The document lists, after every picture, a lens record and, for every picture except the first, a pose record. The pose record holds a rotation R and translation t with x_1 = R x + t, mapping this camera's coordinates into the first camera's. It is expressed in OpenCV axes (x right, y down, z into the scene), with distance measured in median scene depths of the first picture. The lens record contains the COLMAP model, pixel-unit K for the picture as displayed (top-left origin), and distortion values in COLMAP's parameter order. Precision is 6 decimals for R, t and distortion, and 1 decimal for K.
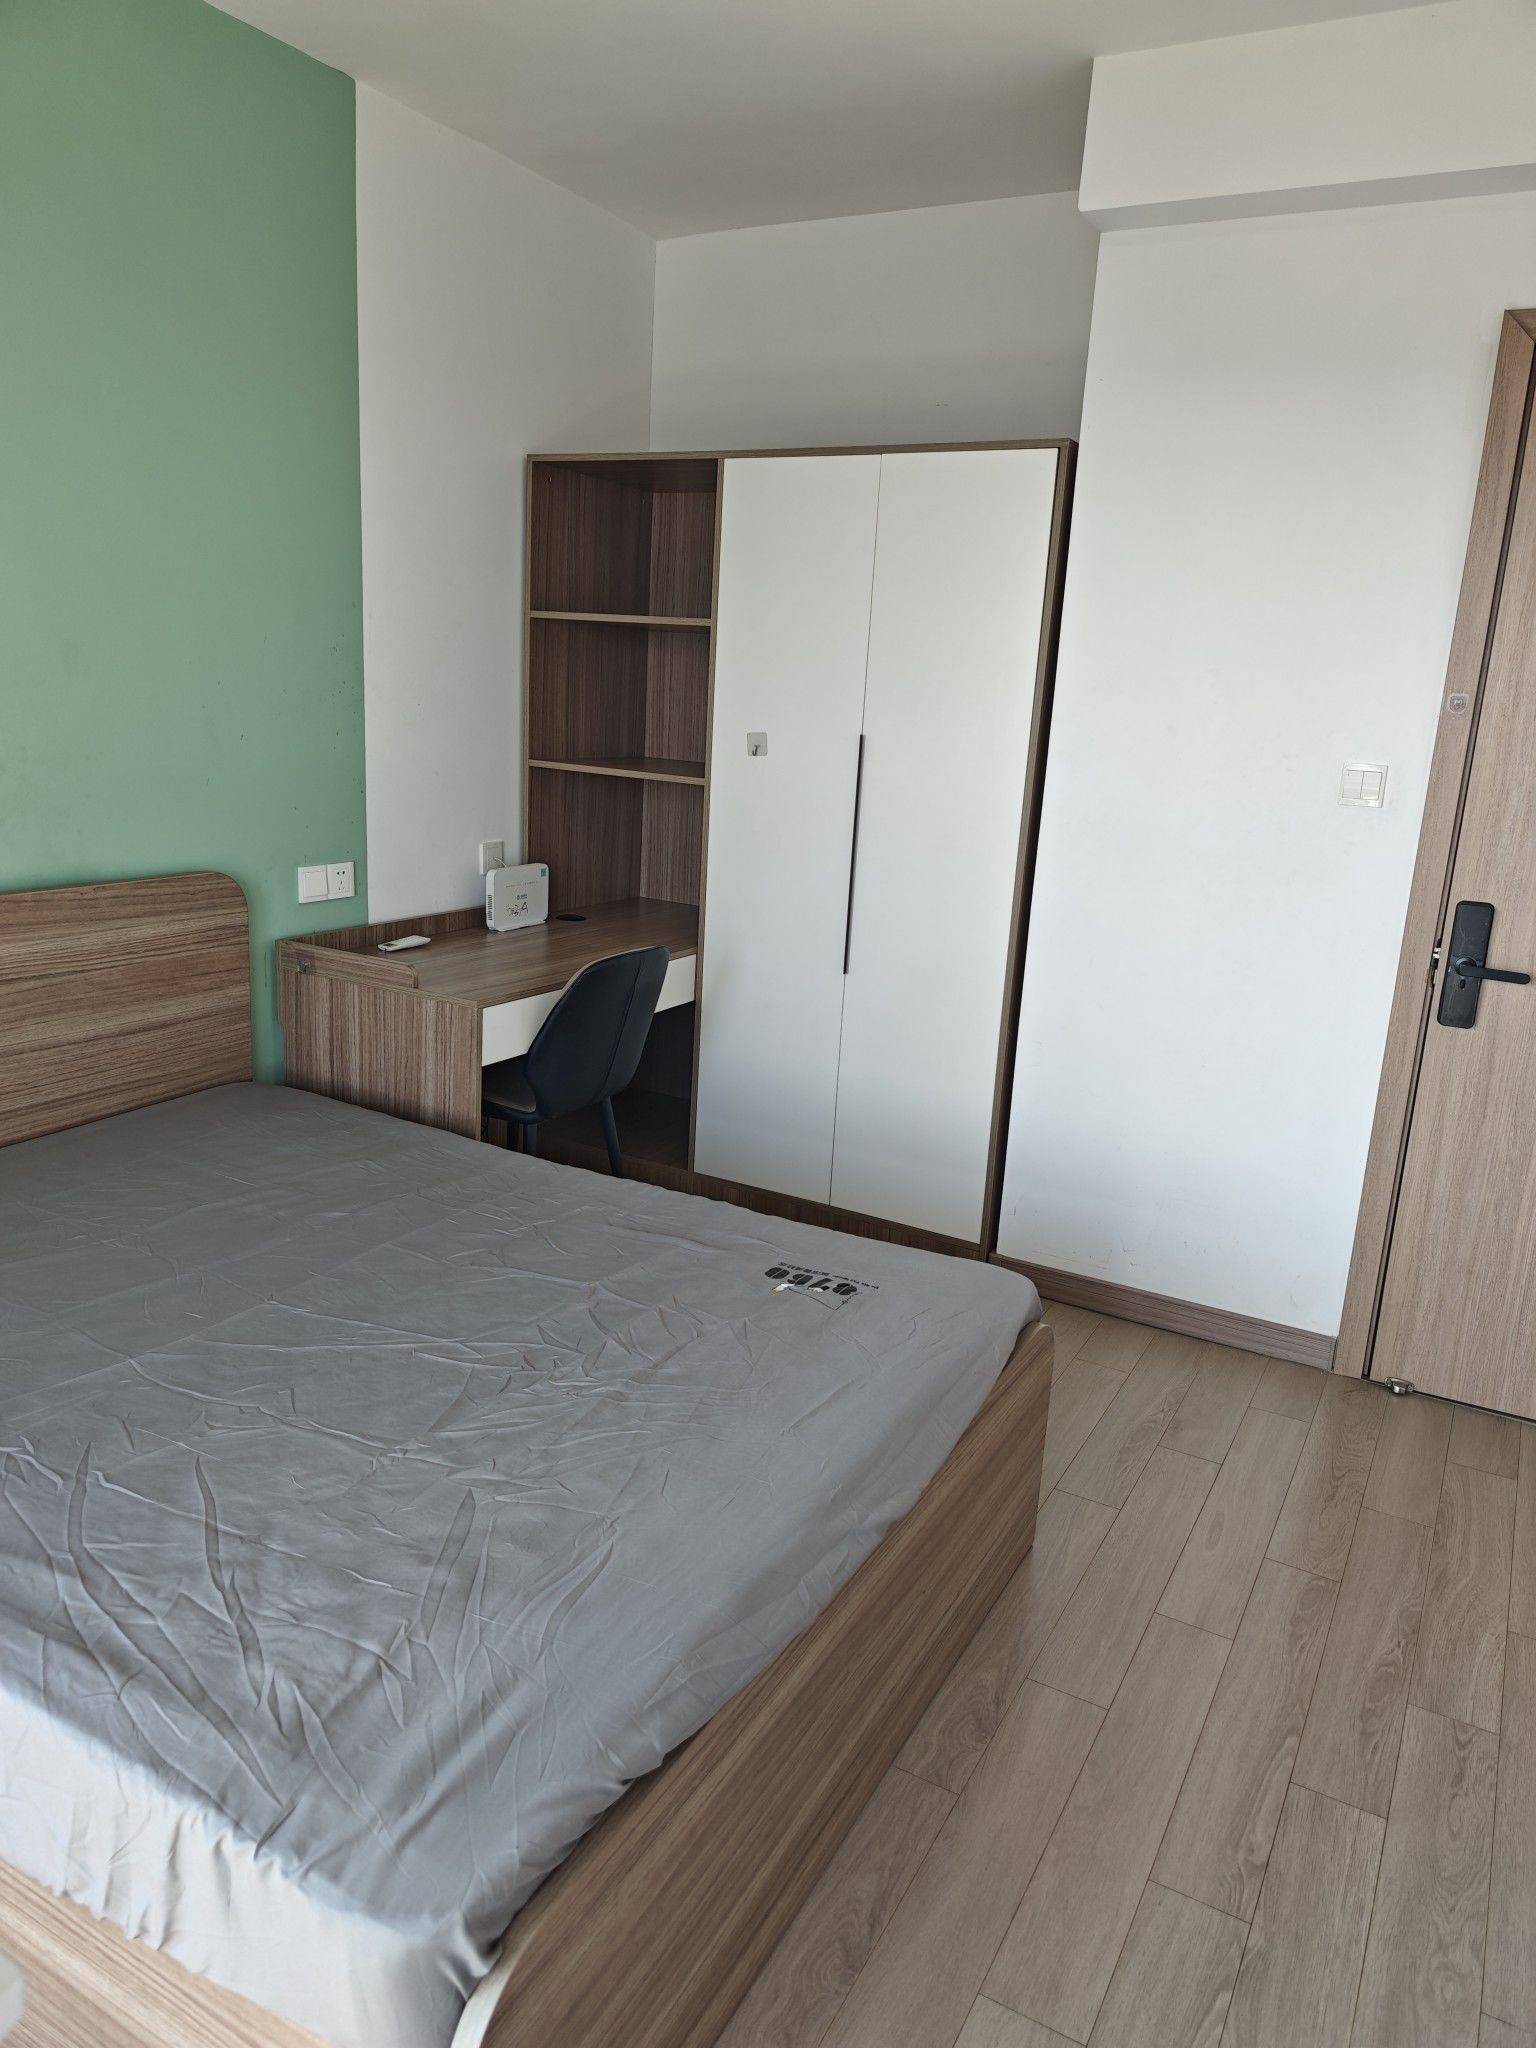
lens RADIAL K [[1378.7, 0, 768.4], [0, 1378.7, 1027.6], [0, 0, 1]] dist [-0.017350, -0.009487]
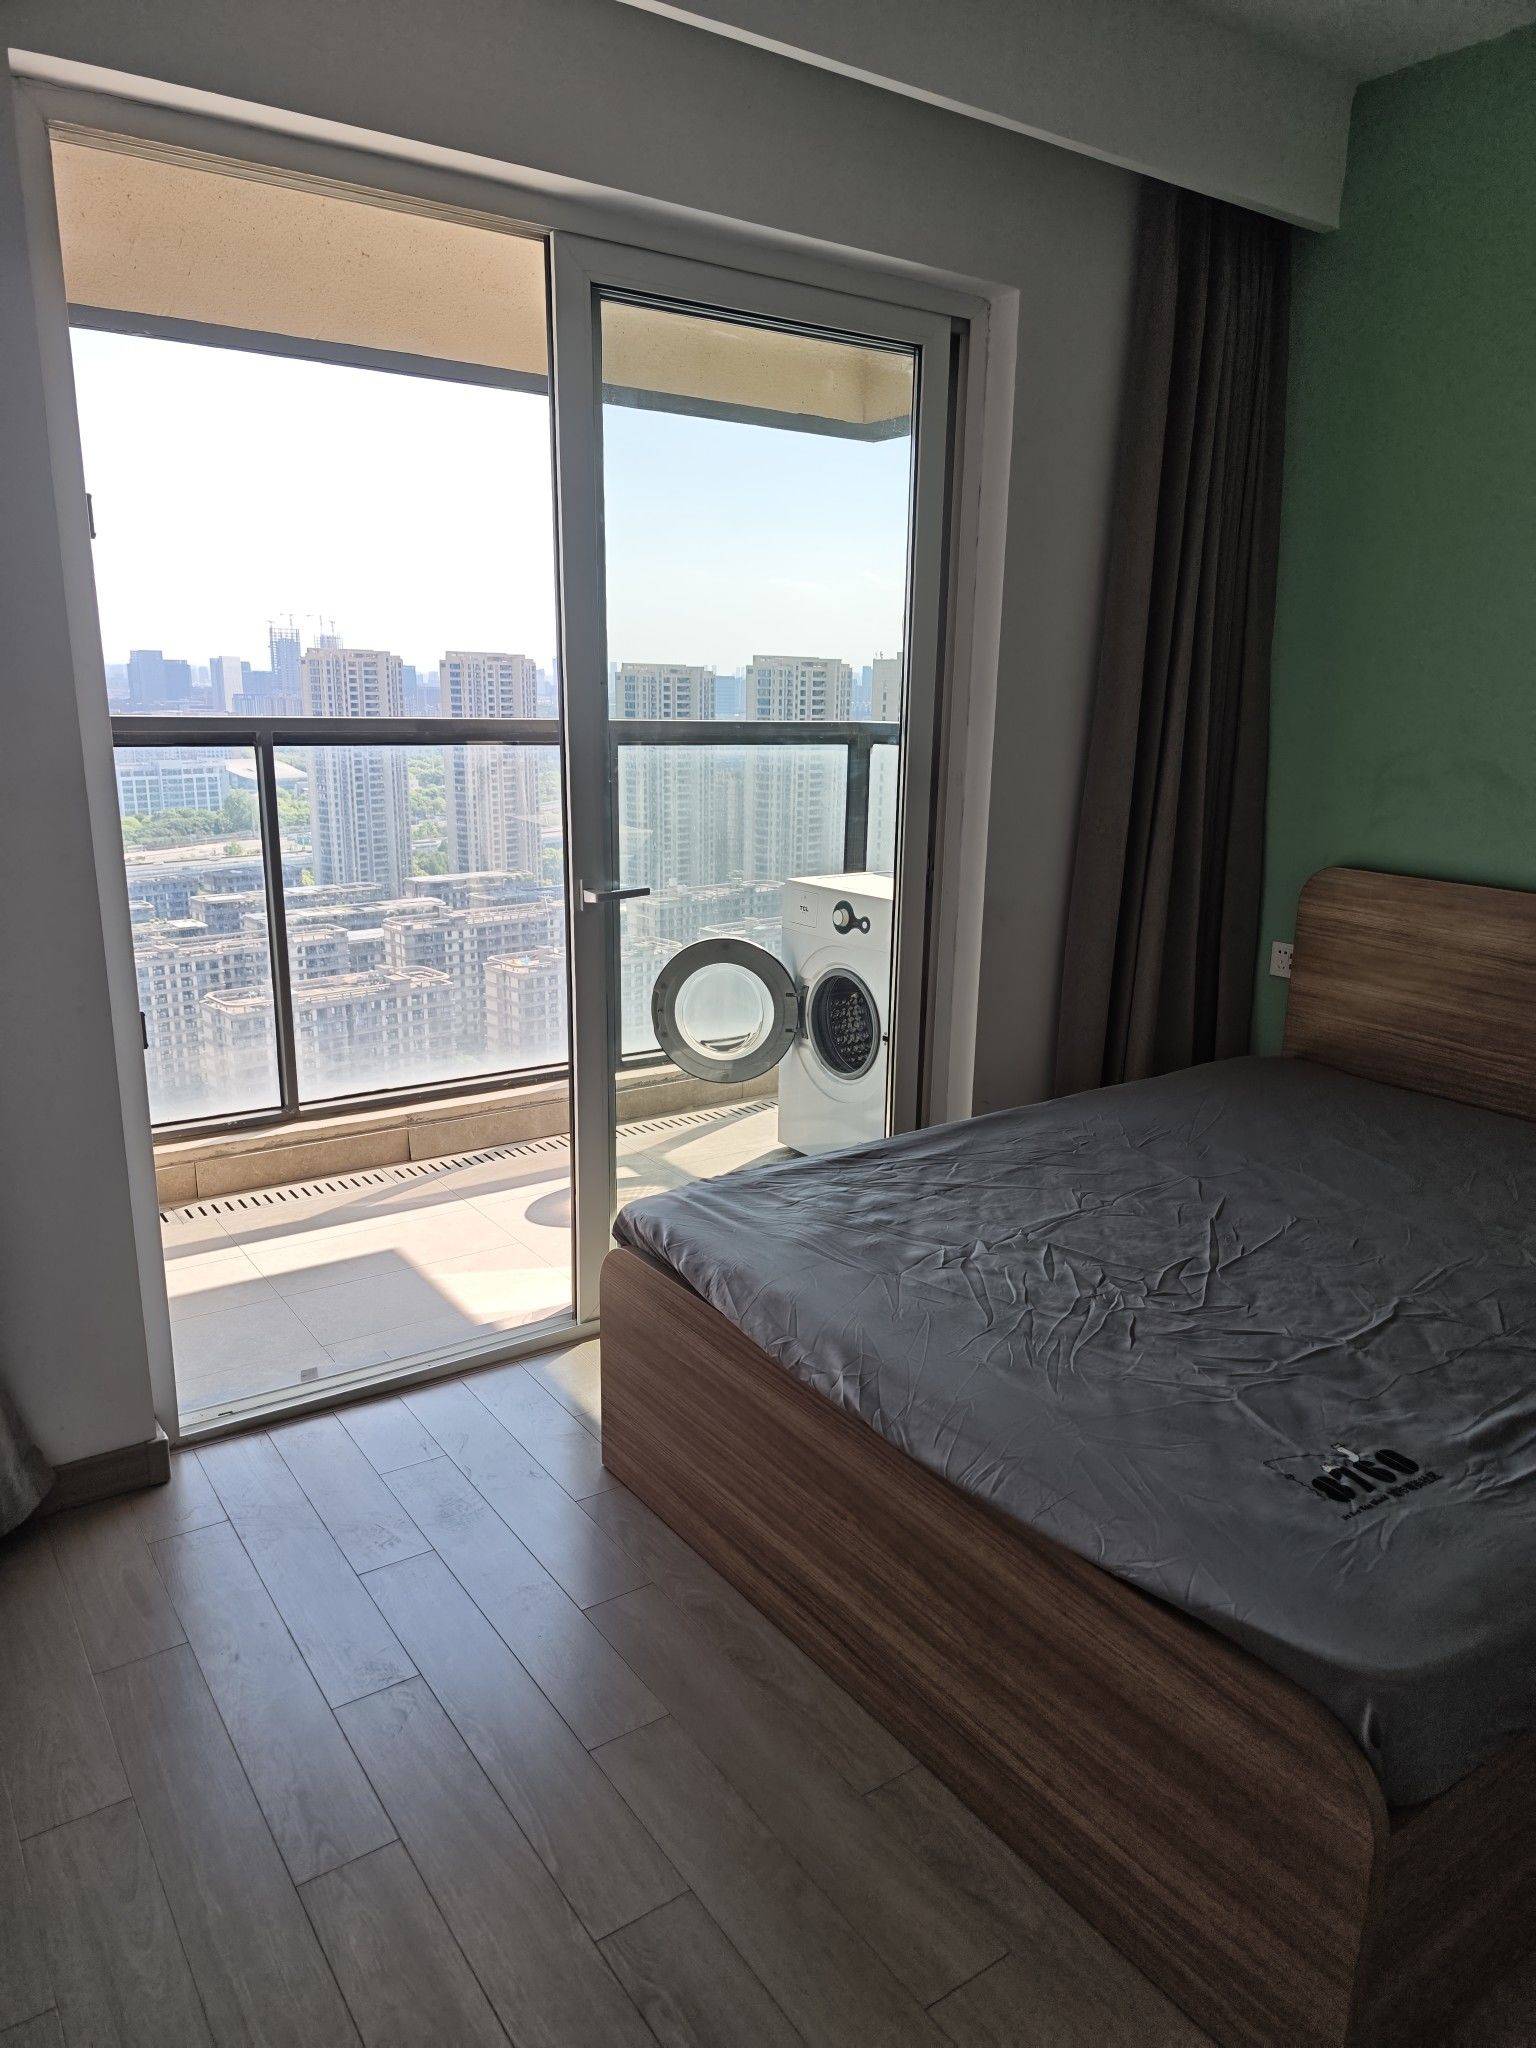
lens RADIAL K [[1378.7, 0, 772.6], [0, 1378.7, 1026.6], [0, 0, 1]] dist [-0.017350, -0.009487]
pose [[-0.445618, 0.161355, -0.880562, 1.081729], [-0.249237, 0.922372, 0.295146, -0.235251], [0.859829, 0.350991, -0.370810, 1.306619]]
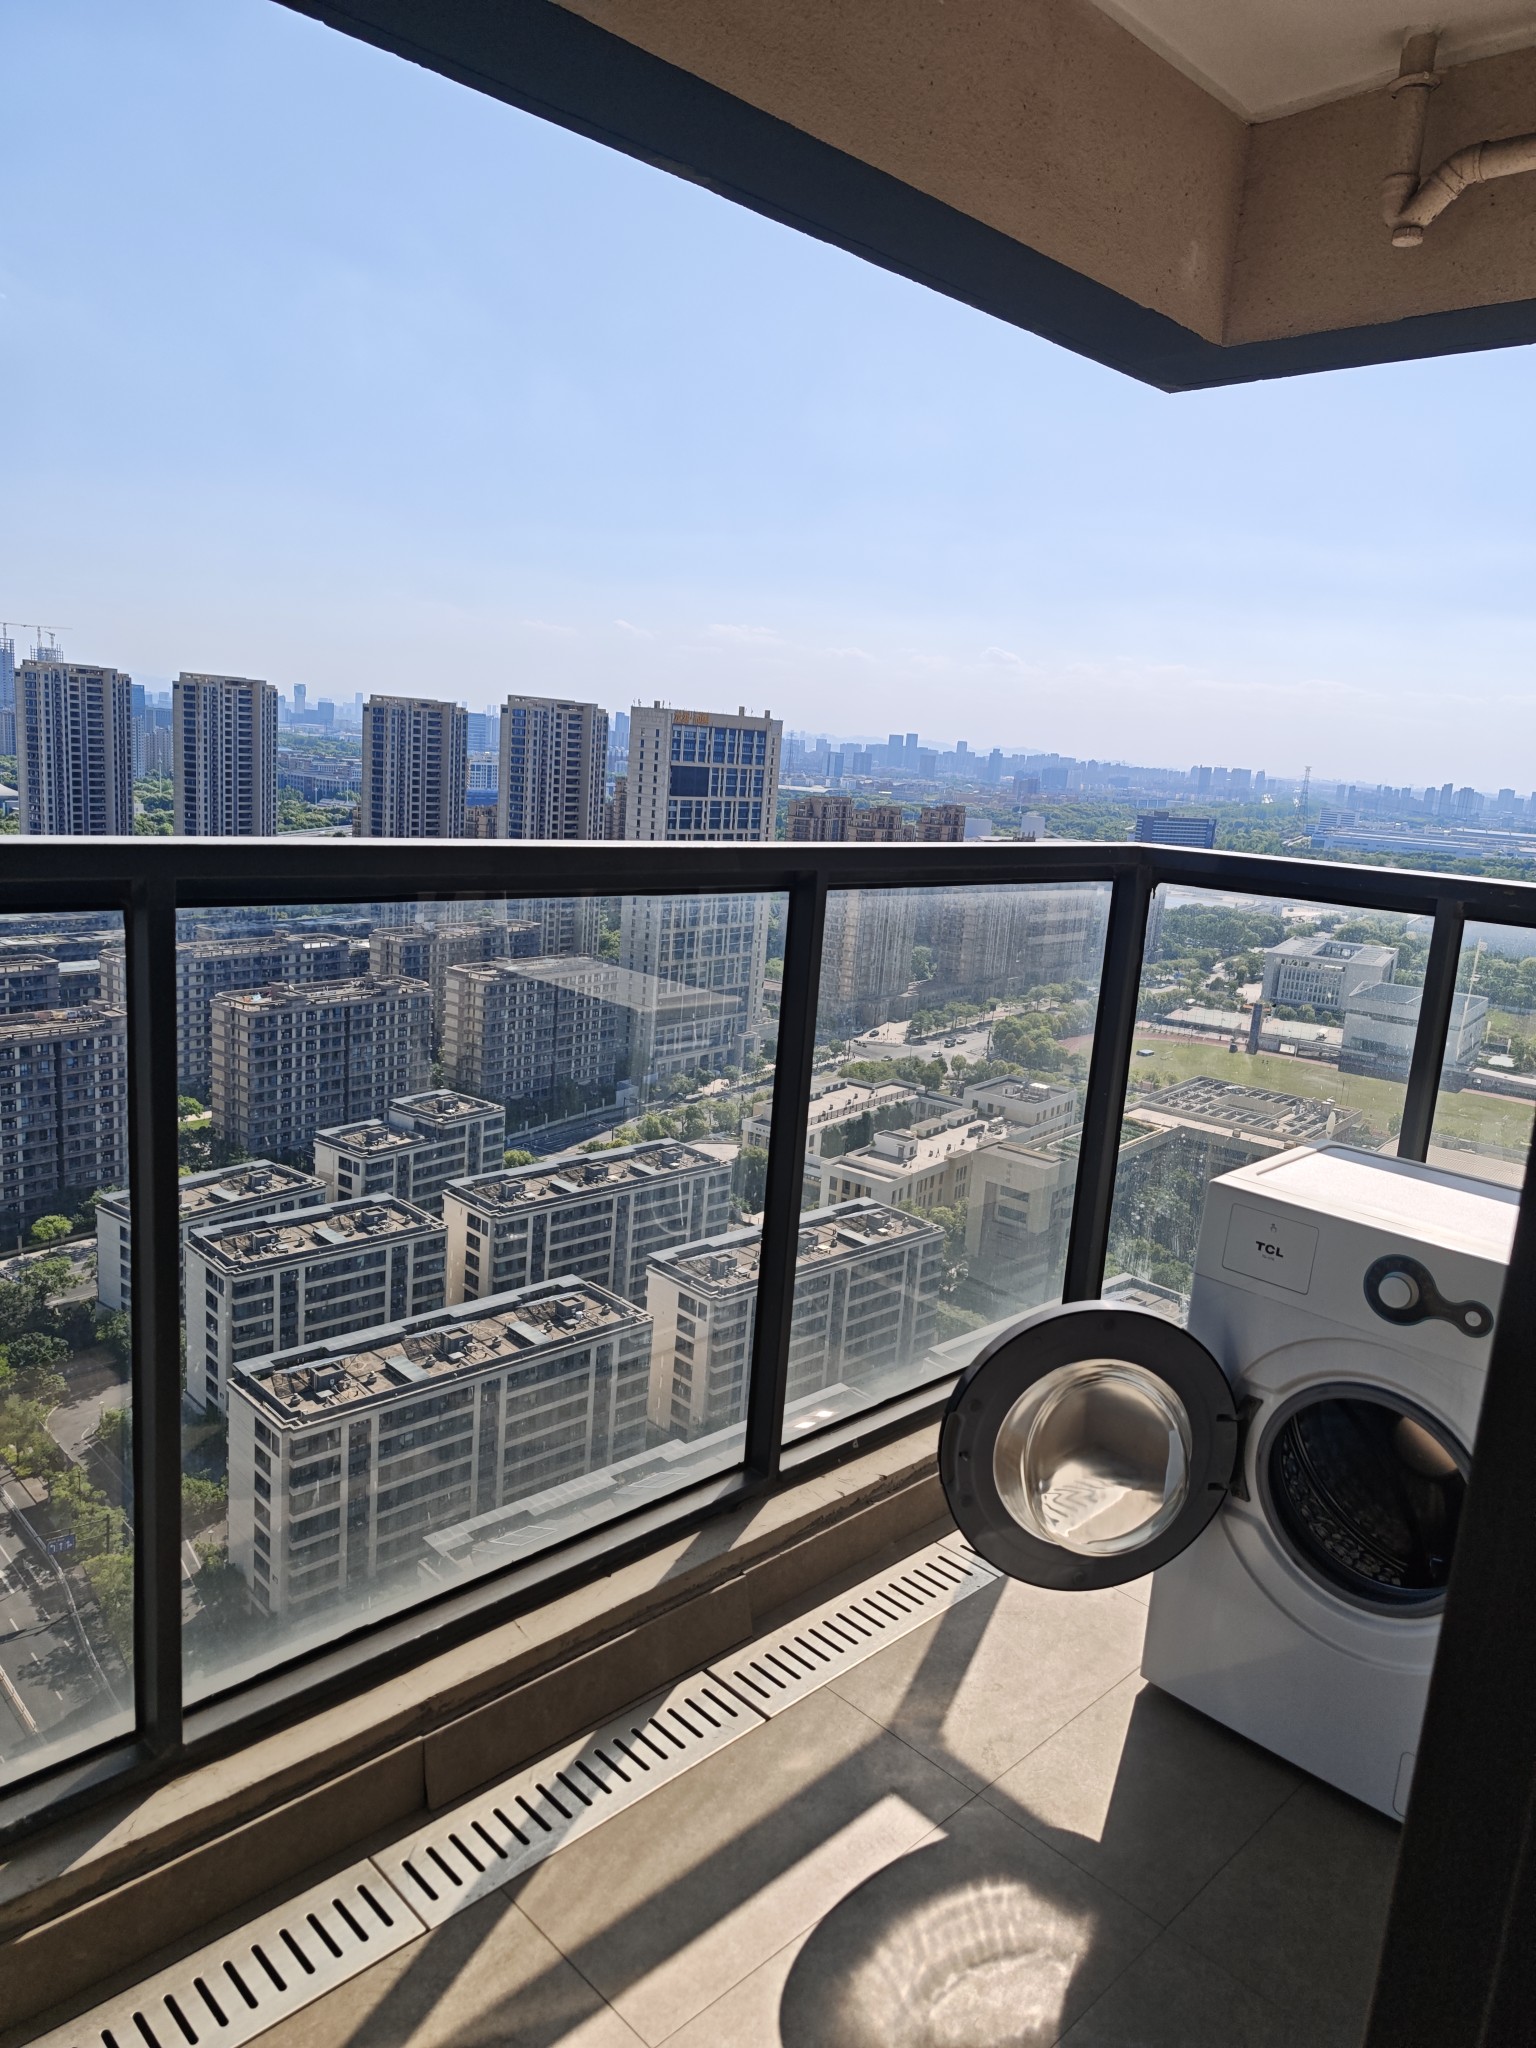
lens RADIAL K [[1378.7, 0, 767.5], [0, 1378.7, 975.1], [0, 0, 1]] dist [-0.017350, -0.009487]
pose [[-0.282115, 0.093317, -0.954831, 0.516396], [-0.306540, 0.934319, 0.181883, -0.114816], [0.909090, 0.344006, -0.234980, 0.633672]]
